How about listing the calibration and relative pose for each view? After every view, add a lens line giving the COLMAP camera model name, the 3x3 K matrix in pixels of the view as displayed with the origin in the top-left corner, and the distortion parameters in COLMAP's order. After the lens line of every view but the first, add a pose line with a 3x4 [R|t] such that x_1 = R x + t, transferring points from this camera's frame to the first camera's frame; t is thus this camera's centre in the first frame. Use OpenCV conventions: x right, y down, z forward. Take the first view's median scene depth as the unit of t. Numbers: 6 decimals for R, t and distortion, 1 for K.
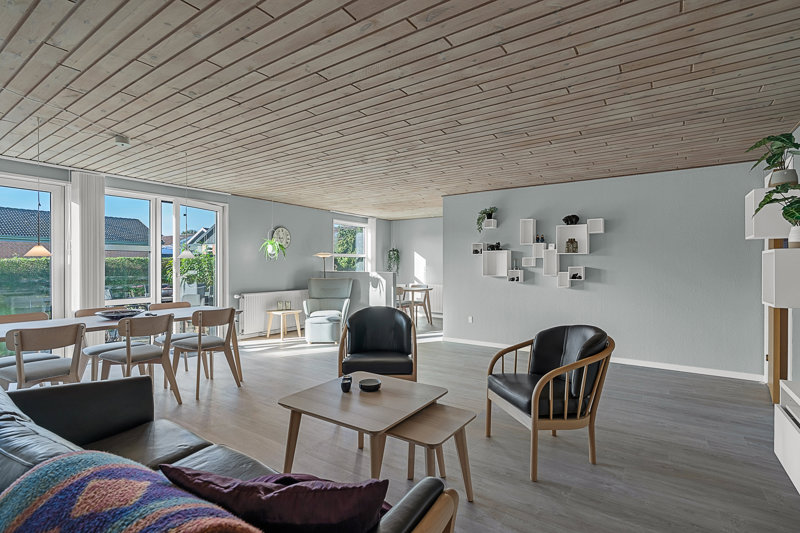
lens RADIAL K [[381.3, 0, 404.6], [0, 381.3, 264.9], [0, 0, 1]] dist [0.002934, 0.000587]
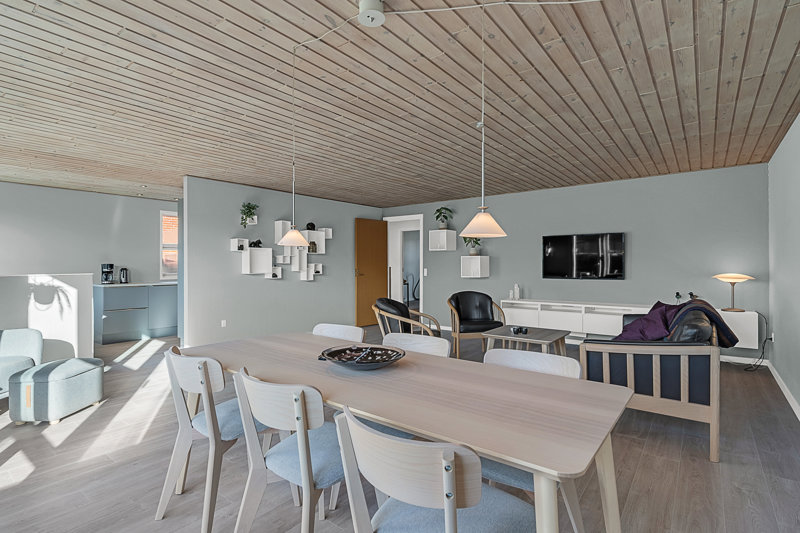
lens RADIAL K [[381.3, 0, 404.6], [0, 381.3, 264.9], [0, 0, 1]] dist [0.002934, 0.000587]
pose [[0.069382, -0.005659, 0.997574, -0.796257], [0.007192, 0.999961, 0.005173, 0.005637], [-0.997564, 0.006815, 0.069420, 0.591695]]
